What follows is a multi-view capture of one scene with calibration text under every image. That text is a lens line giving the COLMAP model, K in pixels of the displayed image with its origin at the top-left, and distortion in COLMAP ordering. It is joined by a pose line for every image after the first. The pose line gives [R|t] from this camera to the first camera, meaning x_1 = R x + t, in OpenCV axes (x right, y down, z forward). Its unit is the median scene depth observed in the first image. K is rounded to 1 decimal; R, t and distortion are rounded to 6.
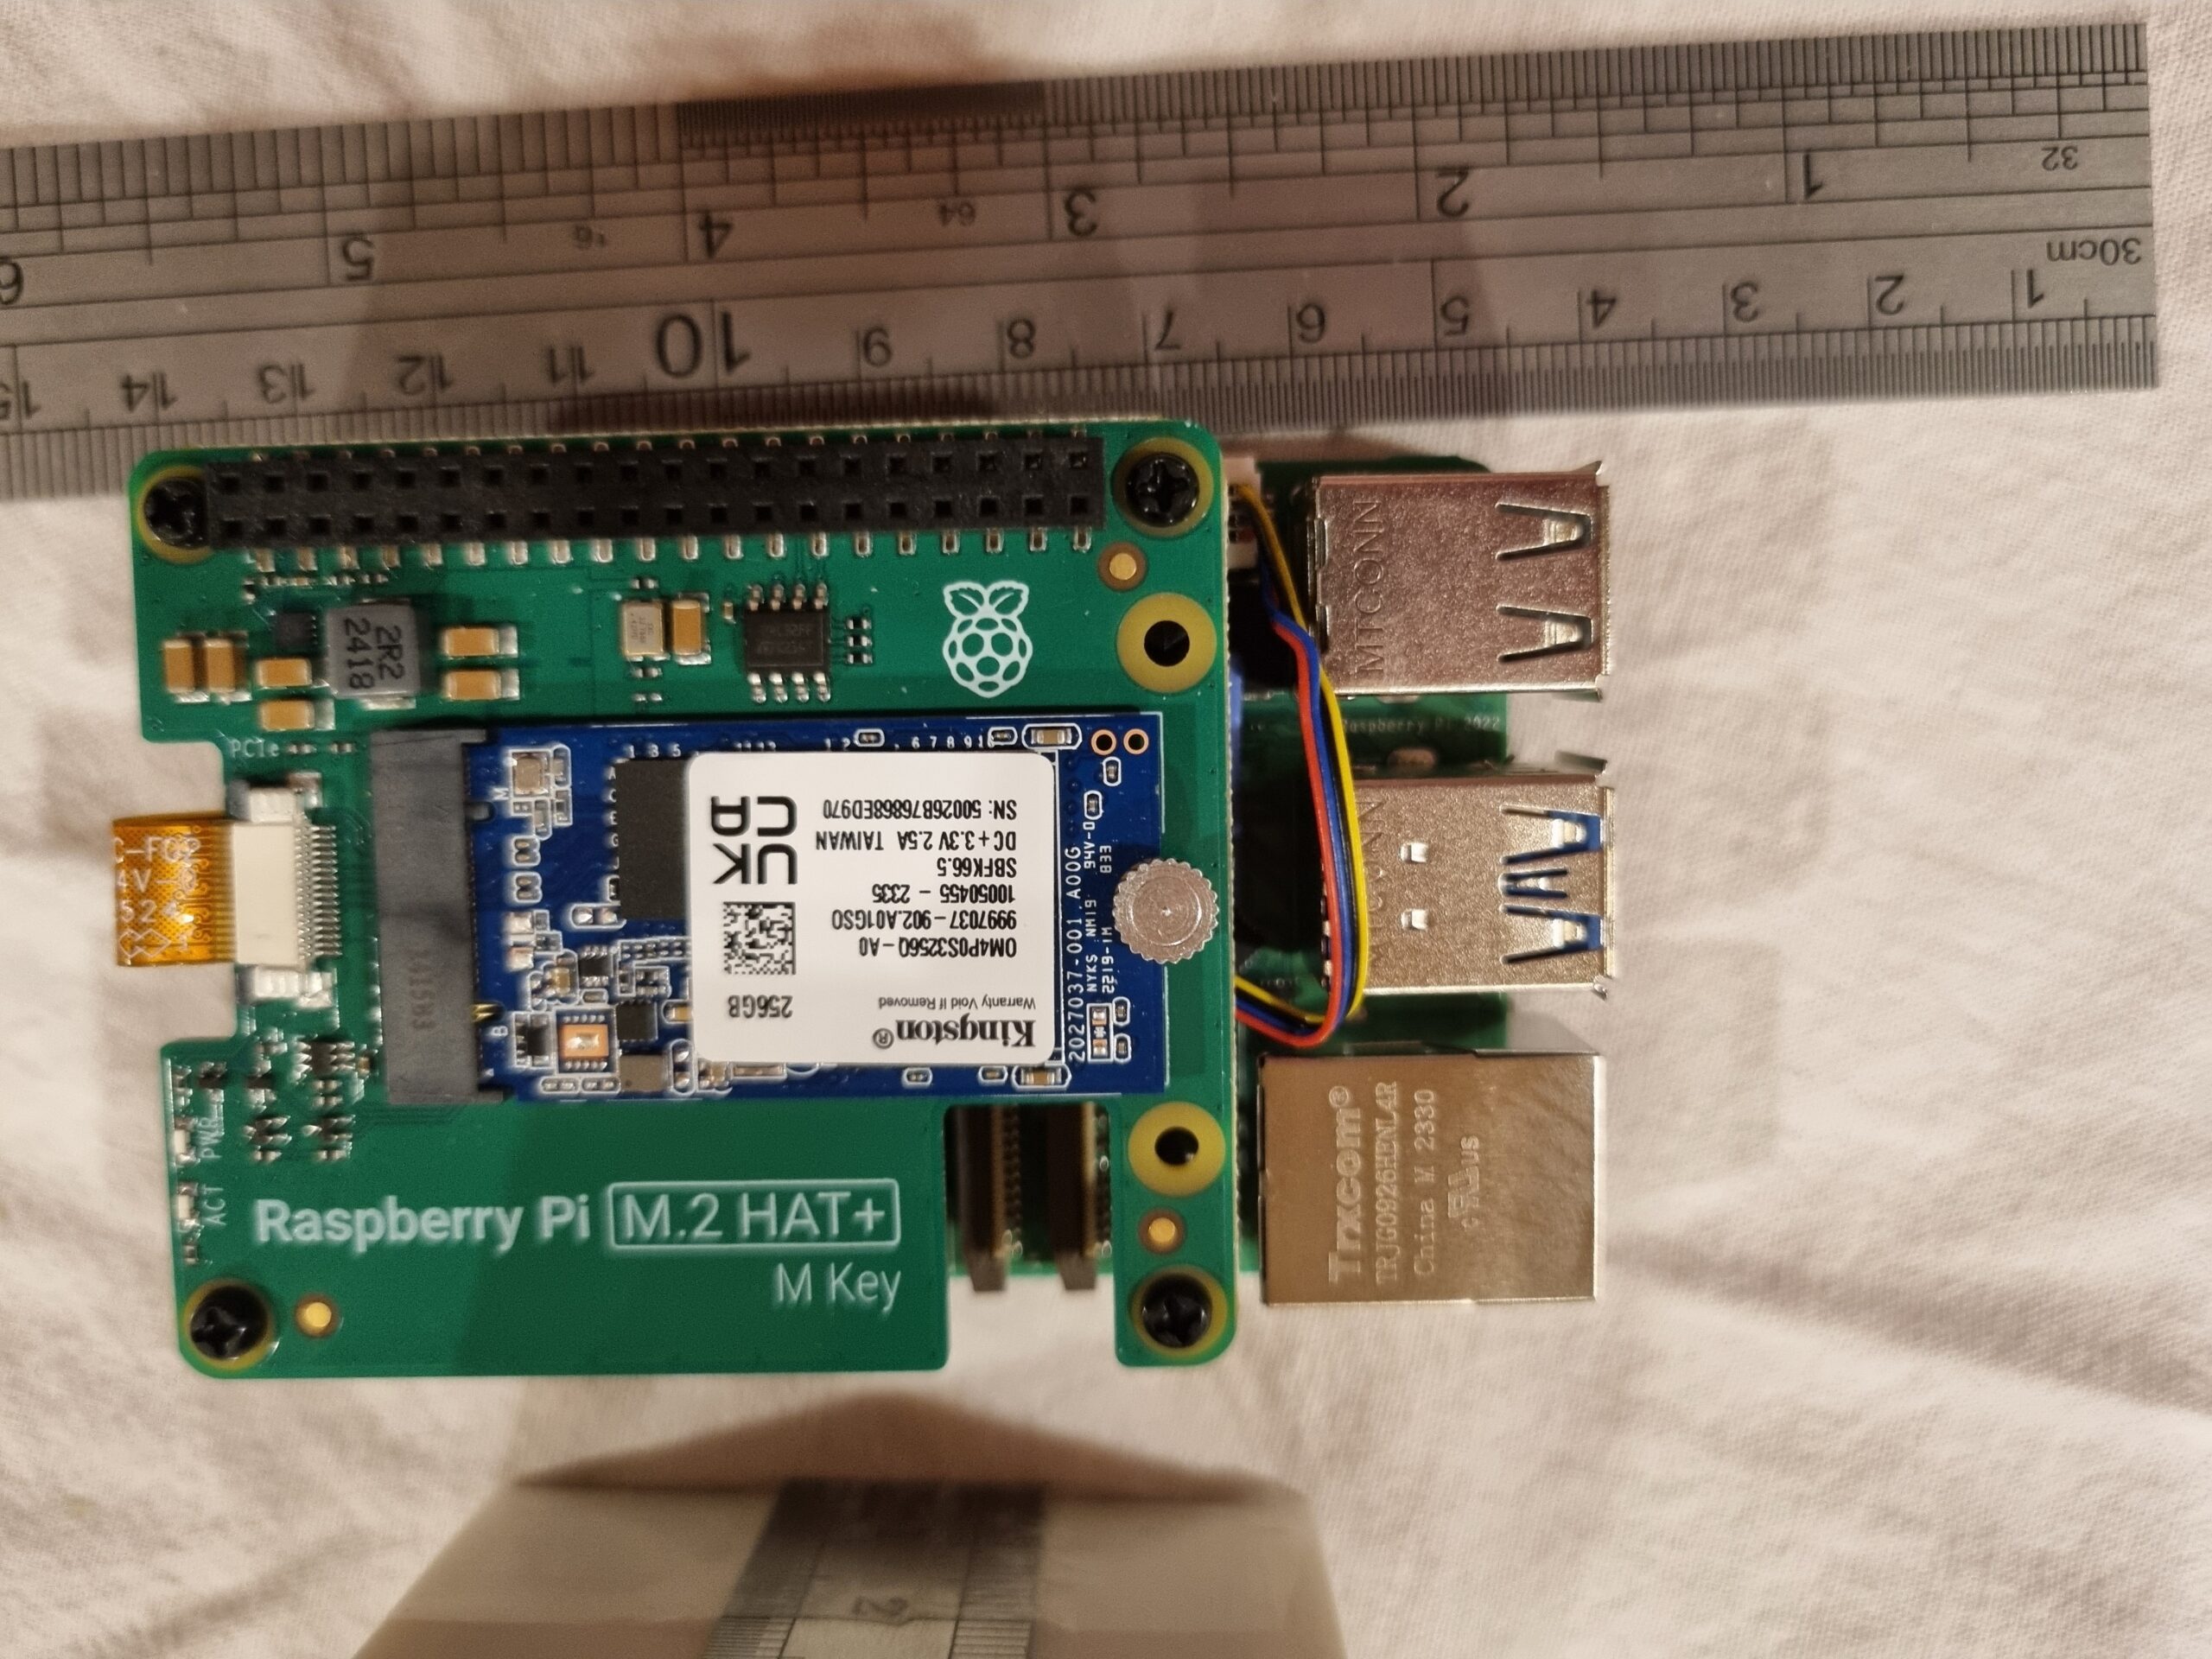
lens RADIAL K [[1735.8, 0, 1106.0], [0, 1735.8, 829.5], [0, 0, 1]] dist [-0.098493, 0.096615]
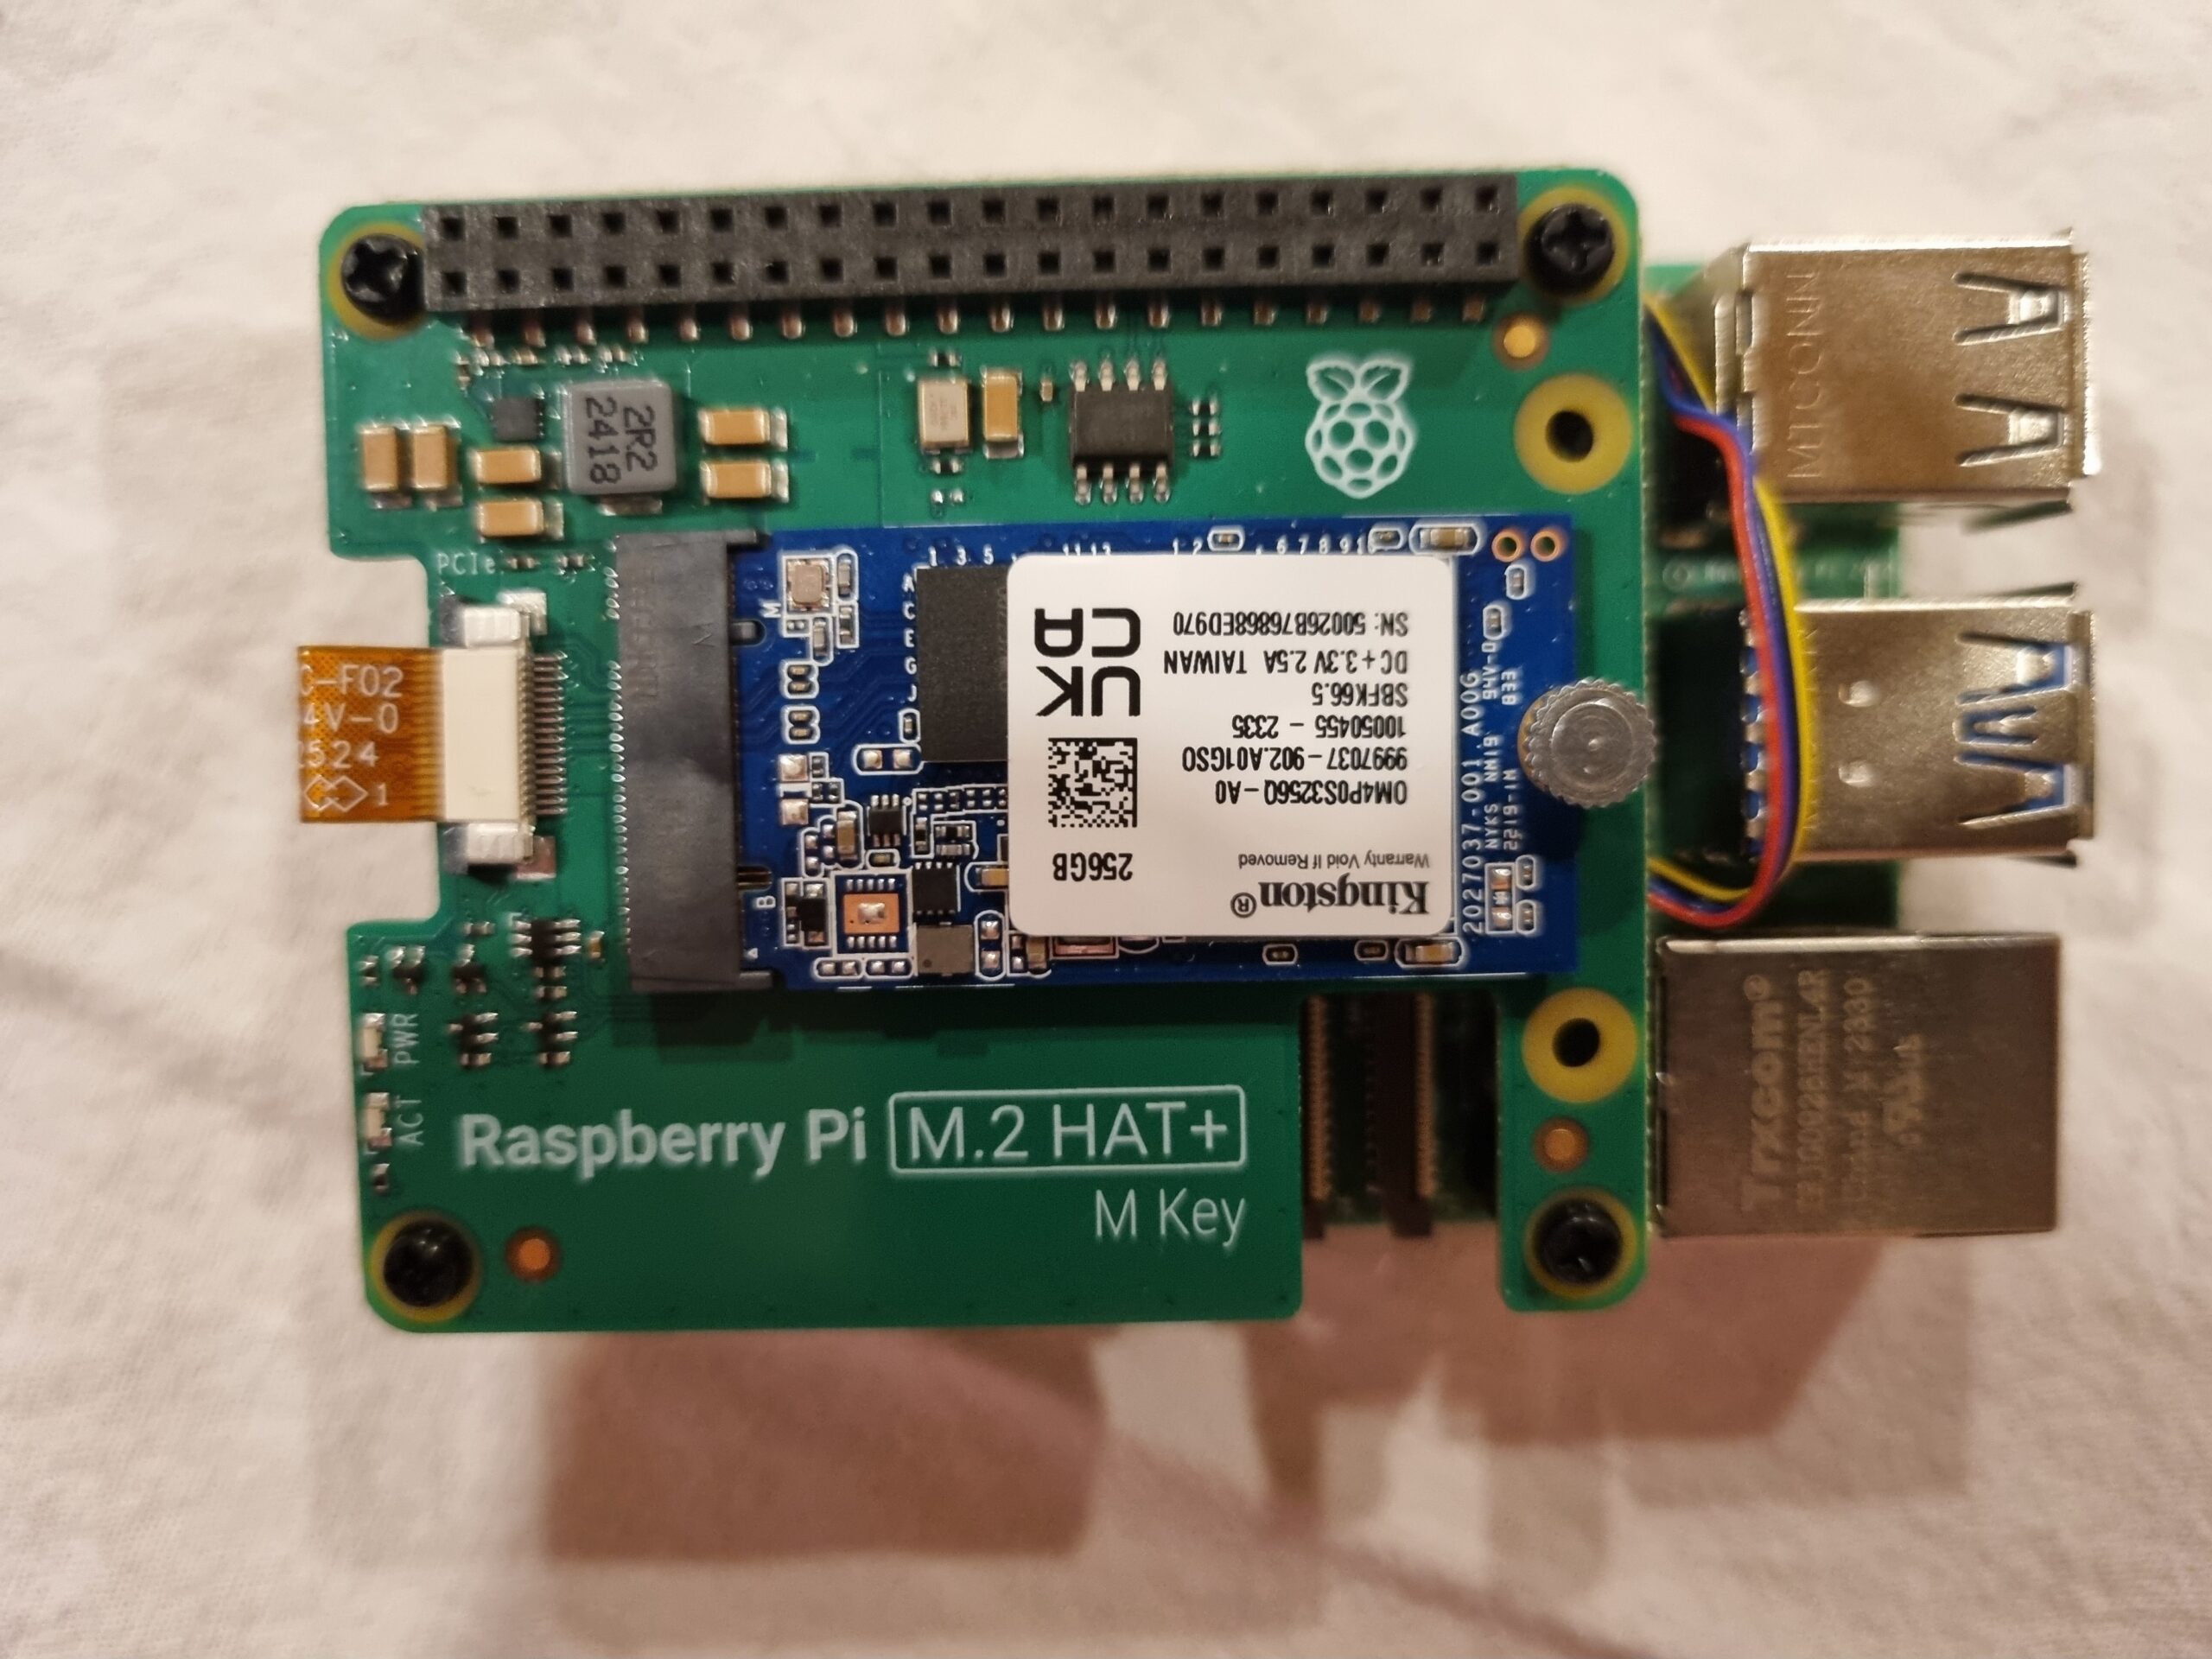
lens RADIAL K [[1735.8, 0, 1106.0], [0, 1735.8, 829.5], [0, 0, 1]] dist [-0.098493, 0.096615]
pose [[0.999970, -0.003330, -0.007061, -0.187394], [0.003177, 0.999765, -0.021454, 0.102046], [0.007131, 0.021431, 0.999745, 0.178019]]
